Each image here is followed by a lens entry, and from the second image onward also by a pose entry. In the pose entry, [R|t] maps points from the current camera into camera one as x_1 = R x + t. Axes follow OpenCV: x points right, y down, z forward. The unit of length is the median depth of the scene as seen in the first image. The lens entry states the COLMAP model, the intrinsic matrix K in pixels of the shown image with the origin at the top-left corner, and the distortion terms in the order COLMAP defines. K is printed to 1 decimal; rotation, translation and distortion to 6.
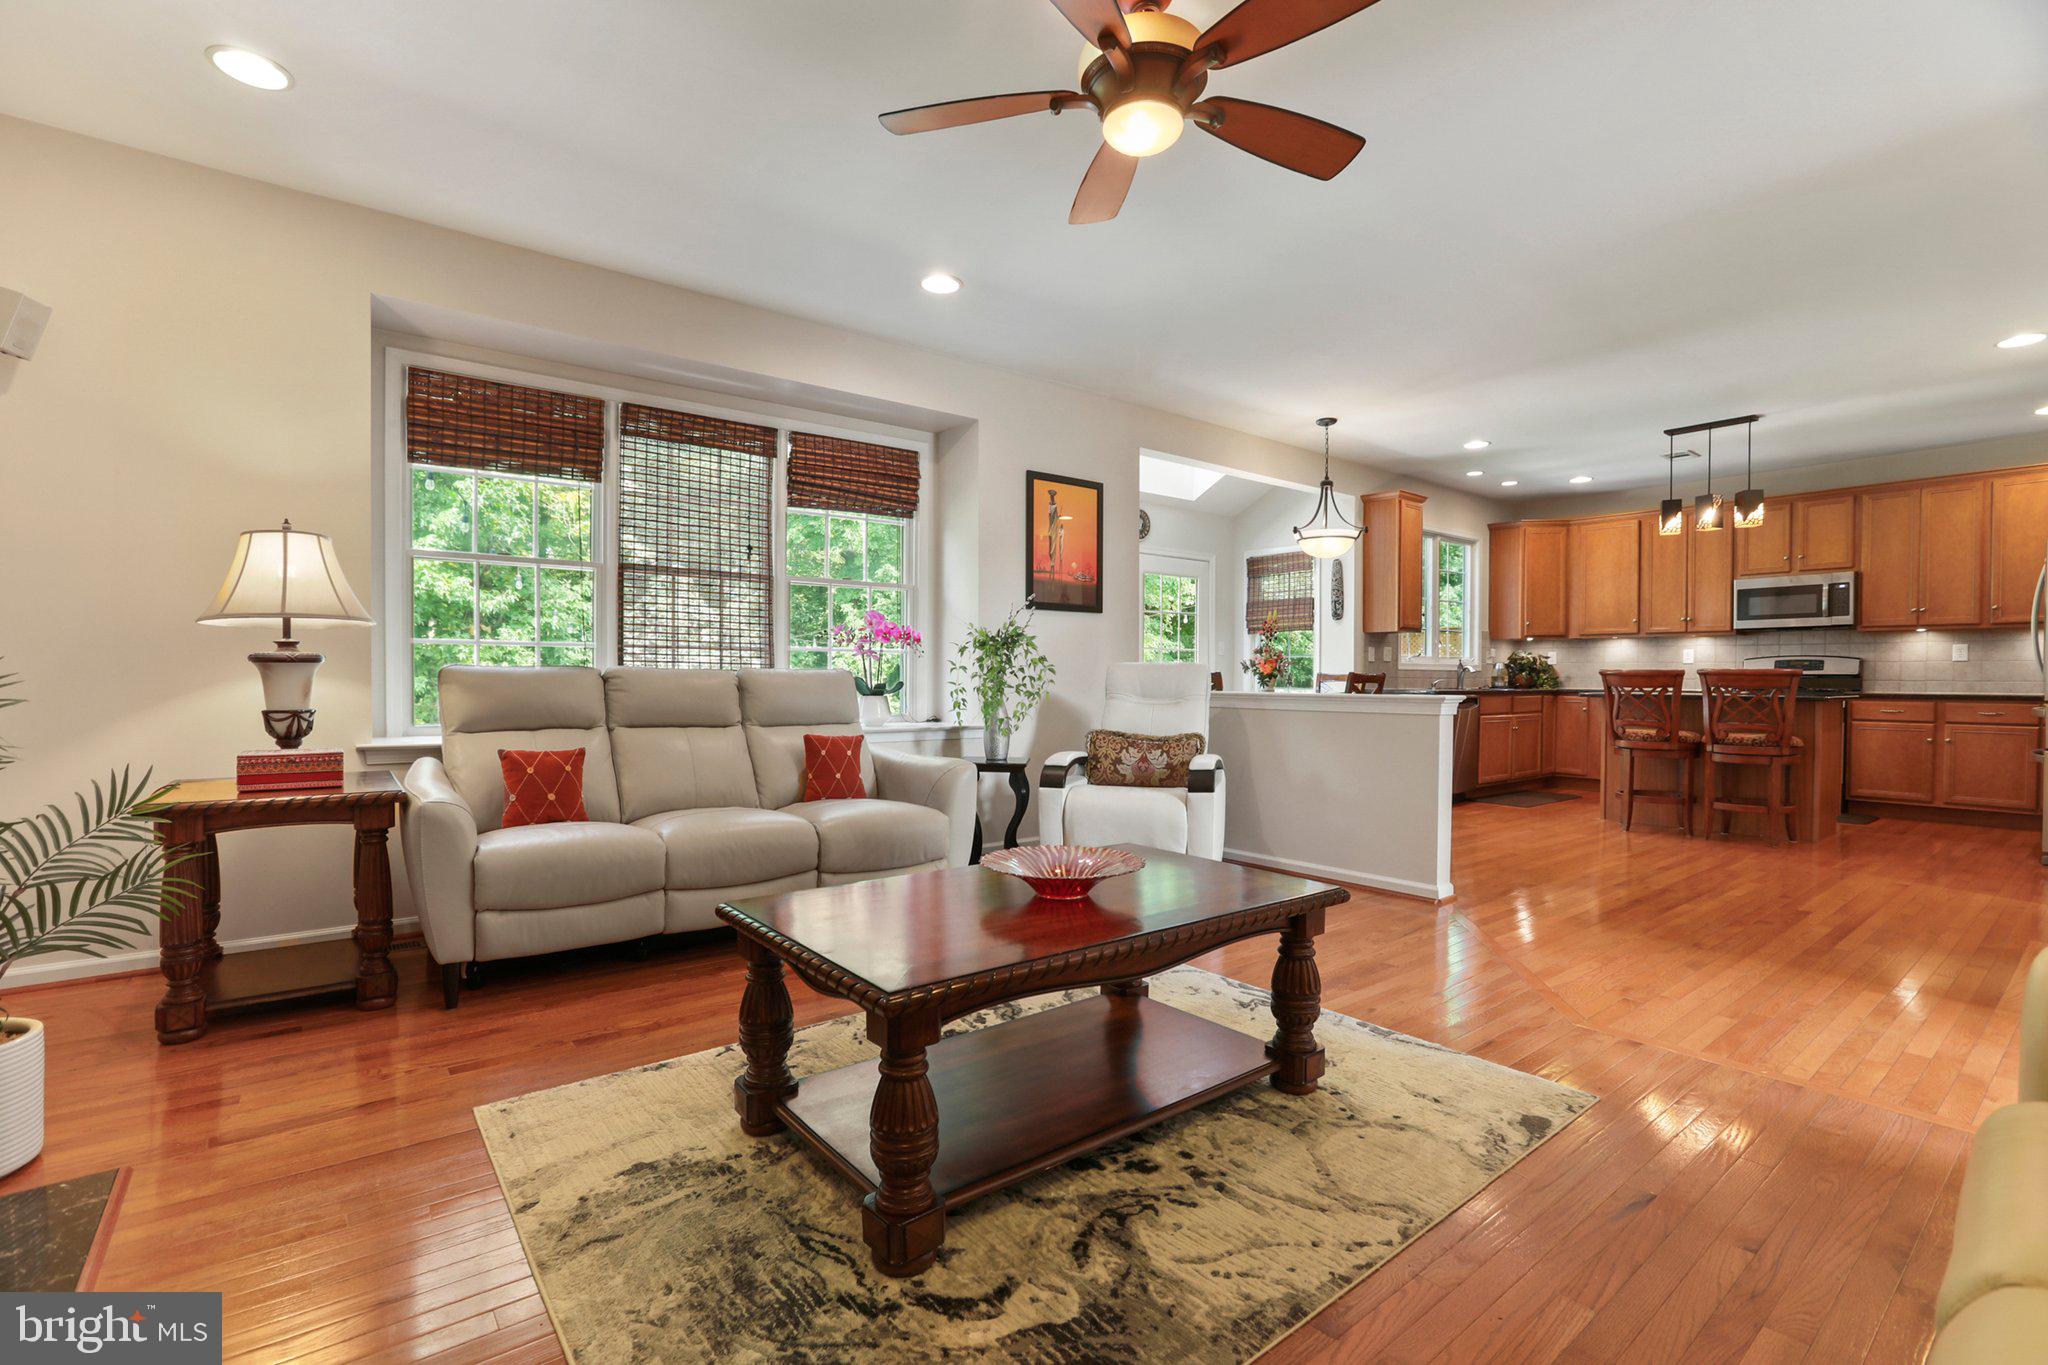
lens RADIAL K [[927.2, 0, 1024.0], [0, 927.2, 682.5], [0, 0, 1]] dist [-0.035332, 0.013960]
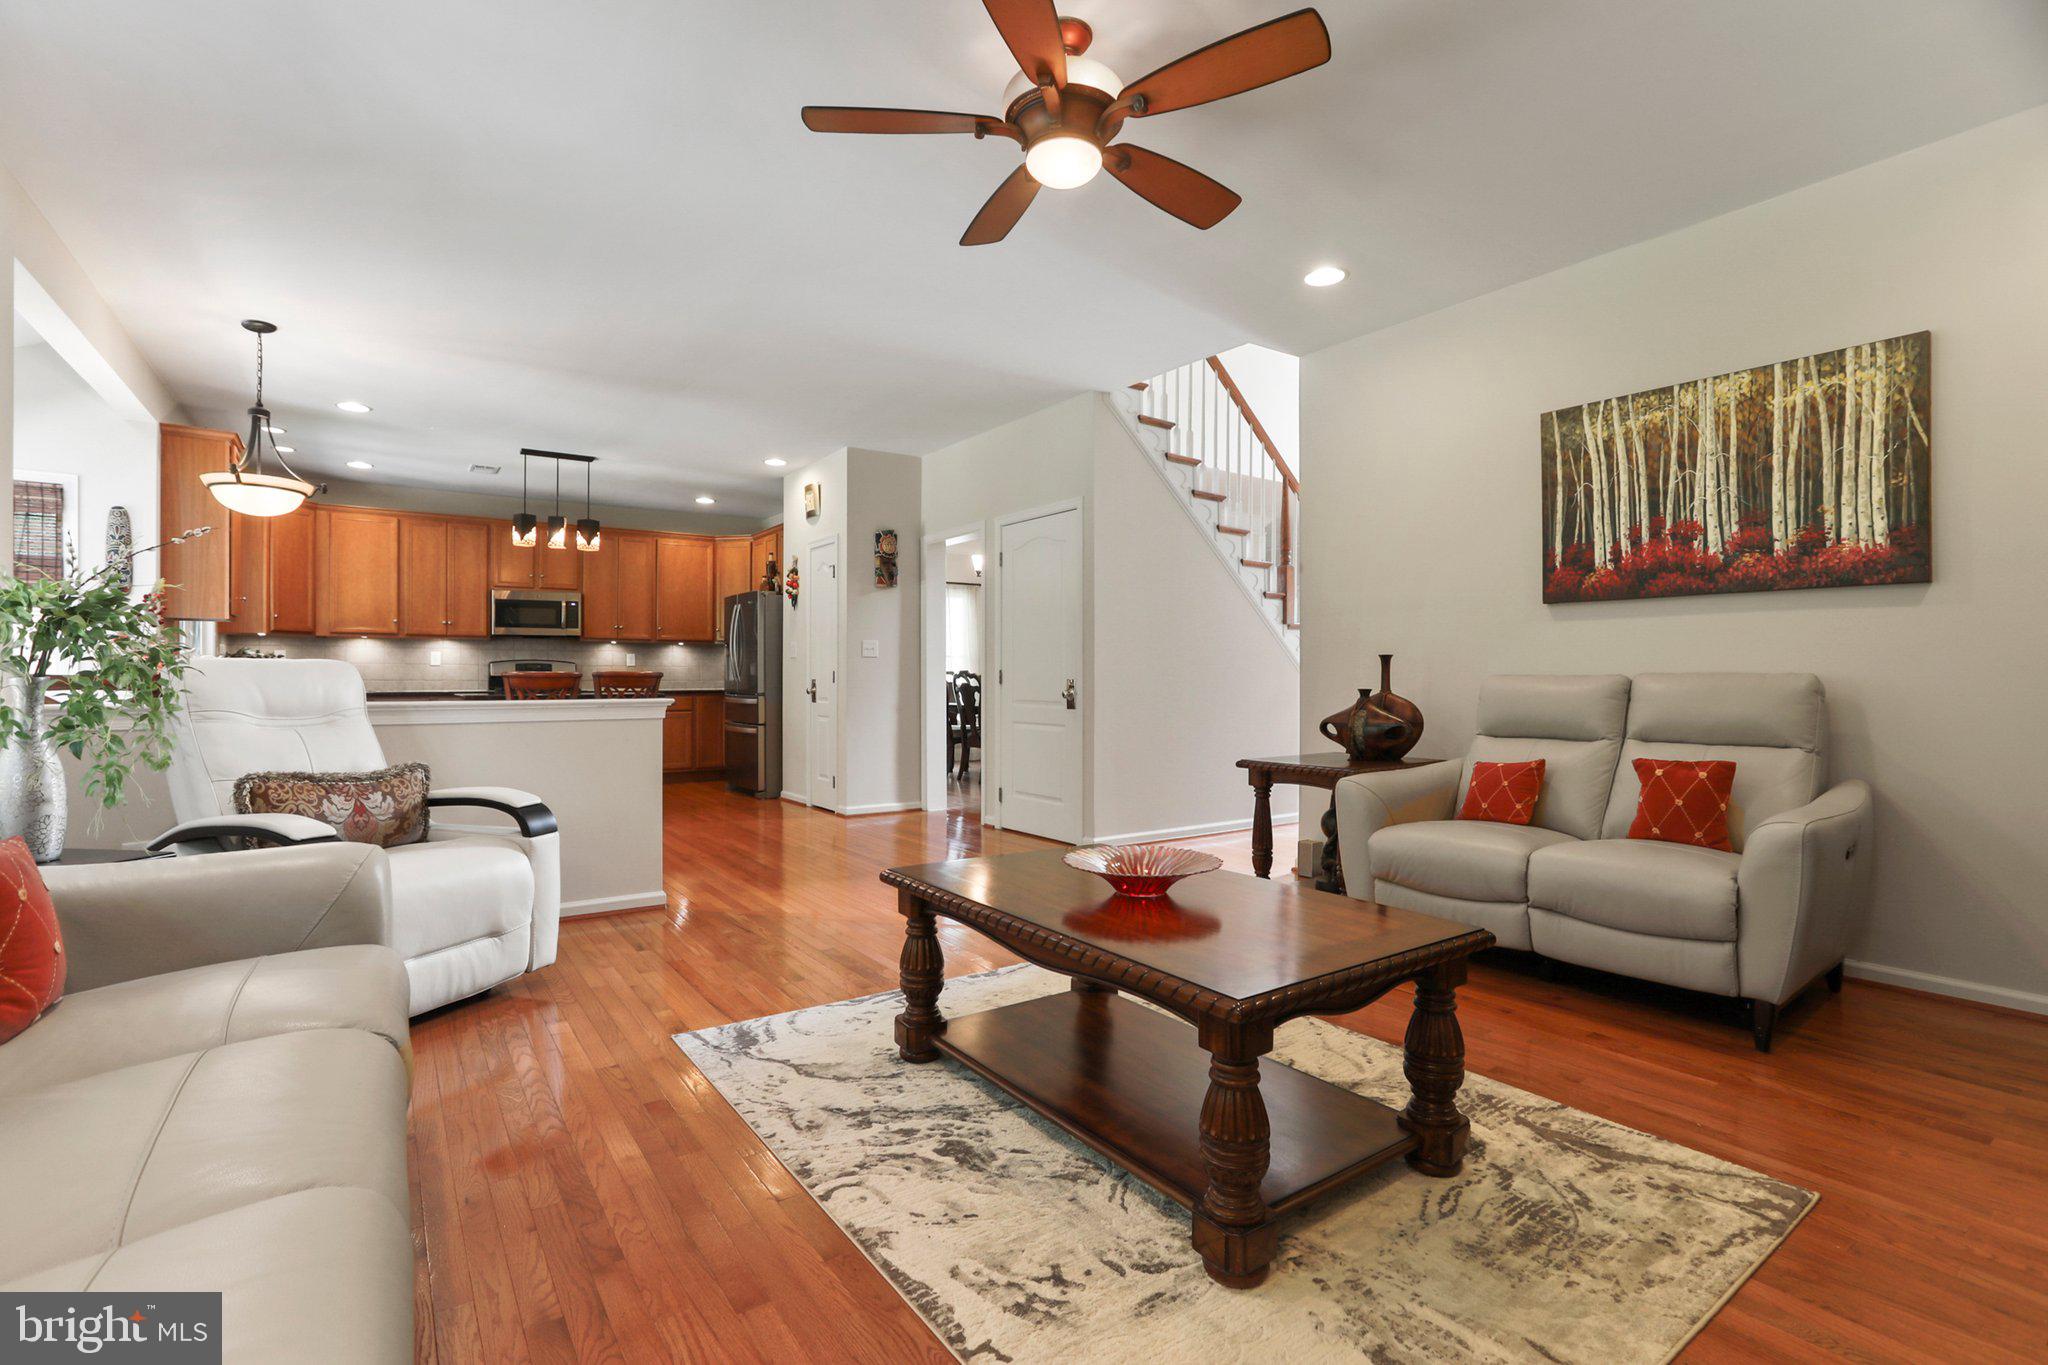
lens RADIAL K [[920.1, 0, 1024.0], [0, 920.1, 682.5], [0, 0, 1]] dist [-0.062058, 0.031553]
pose [[0.063787, -0.007219, 0.997937, -0.336903], [0.006784, 0.999954, 0.006800, -0.004827], [-0.997940, 0.006336, 0.063833, 0.365502]]
